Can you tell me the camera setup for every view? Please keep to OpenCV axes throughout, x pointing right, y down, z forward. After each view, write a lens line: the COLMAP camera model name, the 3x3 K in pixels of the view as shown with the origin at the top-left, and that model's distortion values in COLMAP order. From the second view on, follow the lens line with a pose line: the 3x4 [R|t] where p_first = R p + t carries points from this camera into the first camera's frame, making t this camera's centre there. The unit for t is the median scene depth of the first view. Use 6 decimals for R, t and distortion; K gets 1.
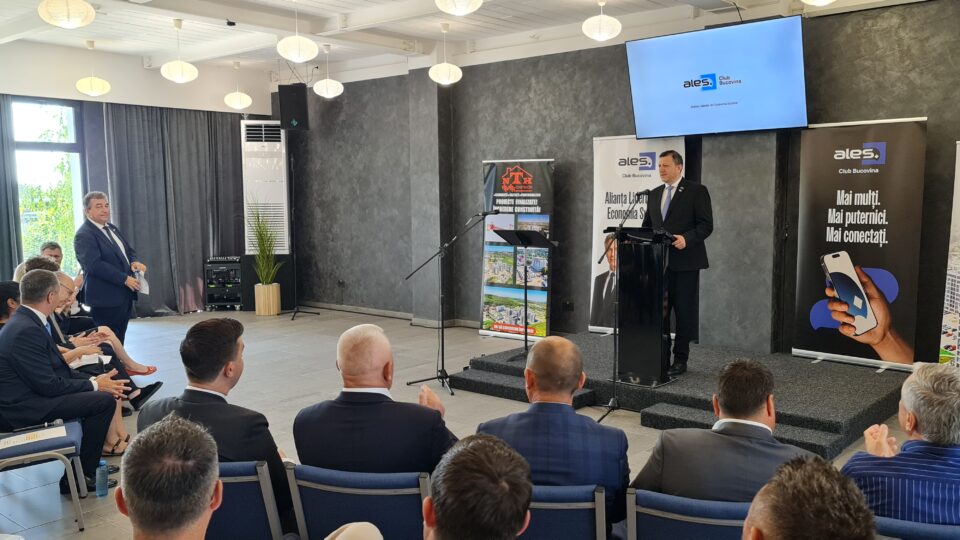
lens RADIAL K [[831.9, 0, 476.6], [0, 831.9, 284.8], [0, 0, 1]] dist [0.053062, -0.001738]
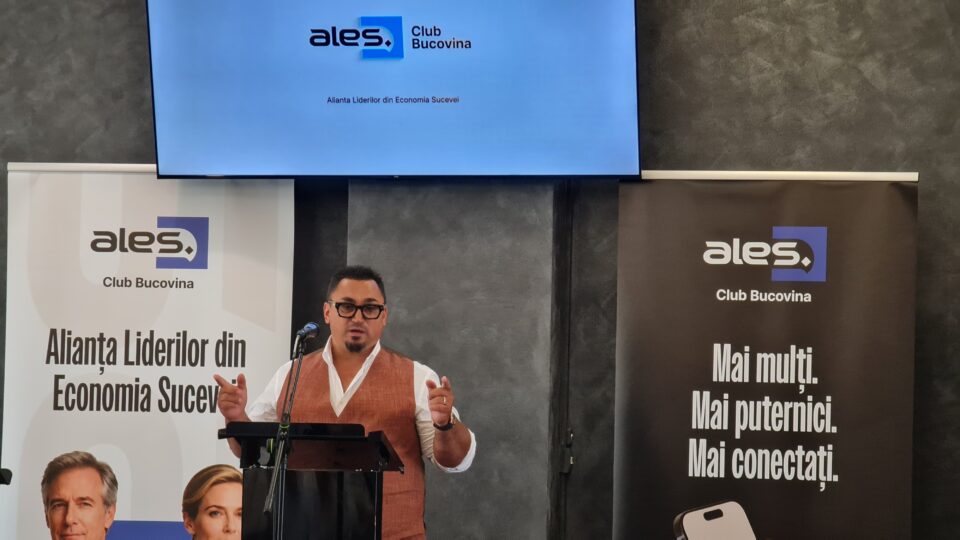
lens RADIAL K [[3398.8, 0, 481.2], [0, 3398.8, 271.9], [0, 0, 1]] dist [0.470959, 0.000000]
pose [[0.890525, 0.038610, 0.453292, -0.352286], [0.021428, 0.991727, -0.126567, 0.047408], [-0.454429, 0.122424, 0.882330, -0.314281]]
